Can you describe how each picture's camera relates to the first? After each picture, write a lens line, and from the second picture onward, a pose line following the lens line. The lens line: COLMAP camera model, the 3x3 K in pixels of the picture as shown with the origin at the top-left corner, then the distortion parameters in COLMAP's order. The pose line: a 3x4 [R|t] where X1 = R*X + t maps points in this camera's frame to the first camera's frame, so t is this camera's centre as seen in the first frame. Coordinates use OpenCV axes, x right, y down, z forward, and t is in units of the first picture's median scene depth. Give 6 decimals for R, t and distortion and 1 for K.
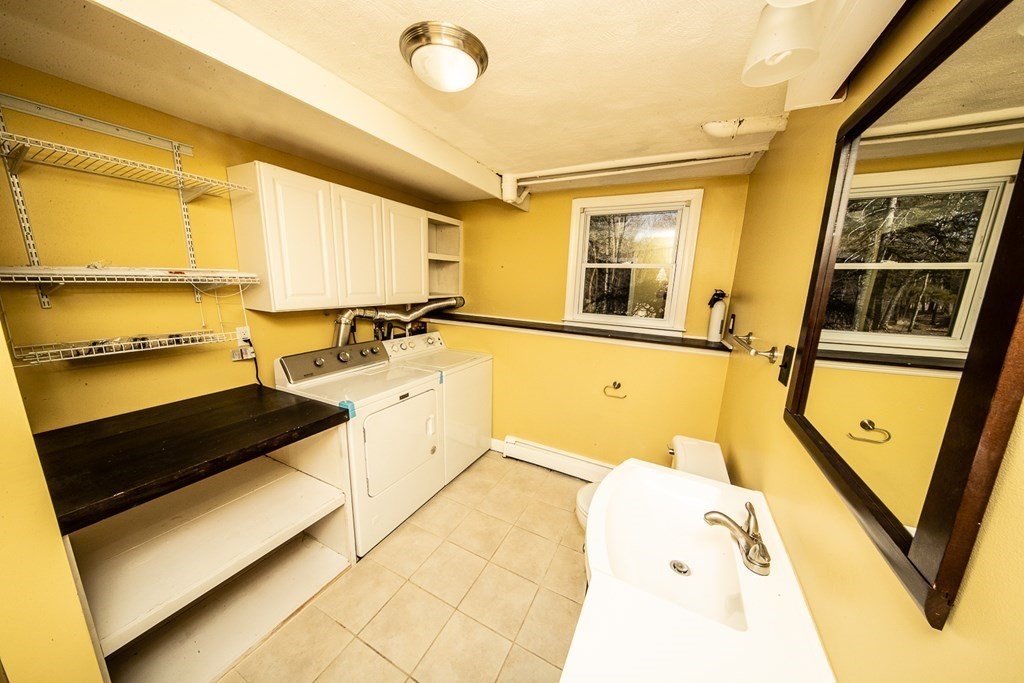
lens RADIAL K [[323.8, 0, 514.2], [0, 323.8, 345.0], [0, 0, 1]] dist [0.010684, -0.004523]
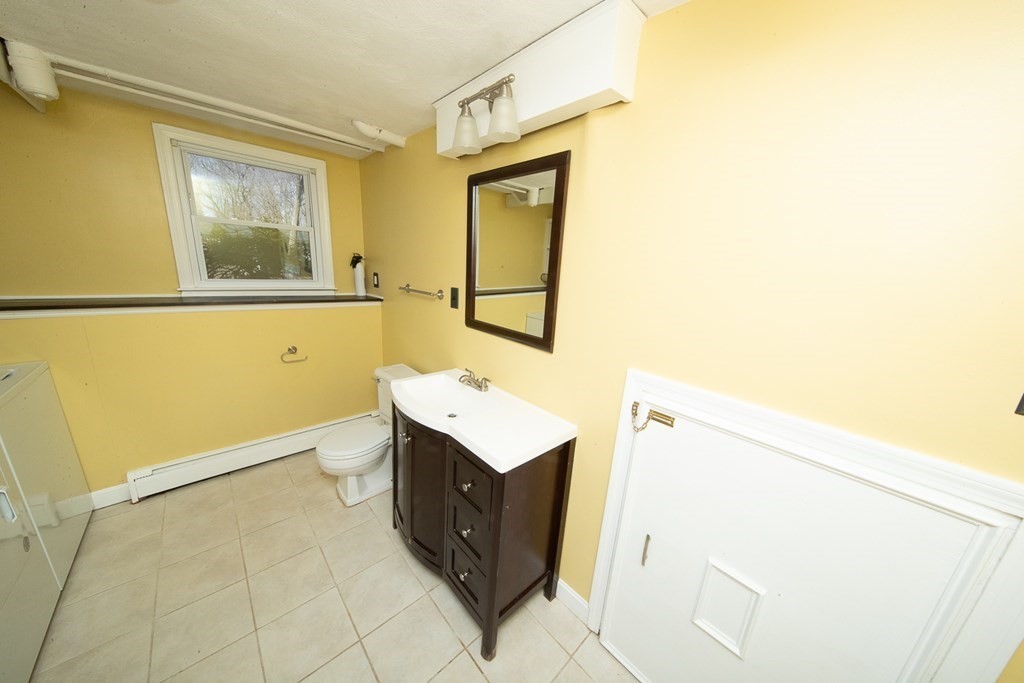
lens RADIAL K [[323.8, 0, 514.2], [0, 323.8, 345.0], [0, 0, 1]] dist [0.010684, -0.004523]
pose [[0.342385, -0.245582, 0.906897, -0.363034], [0.133581, 0.968154, 0.211739, -0.011710], [-0.930015, 0.048648, 0.364287, 0.004883]]
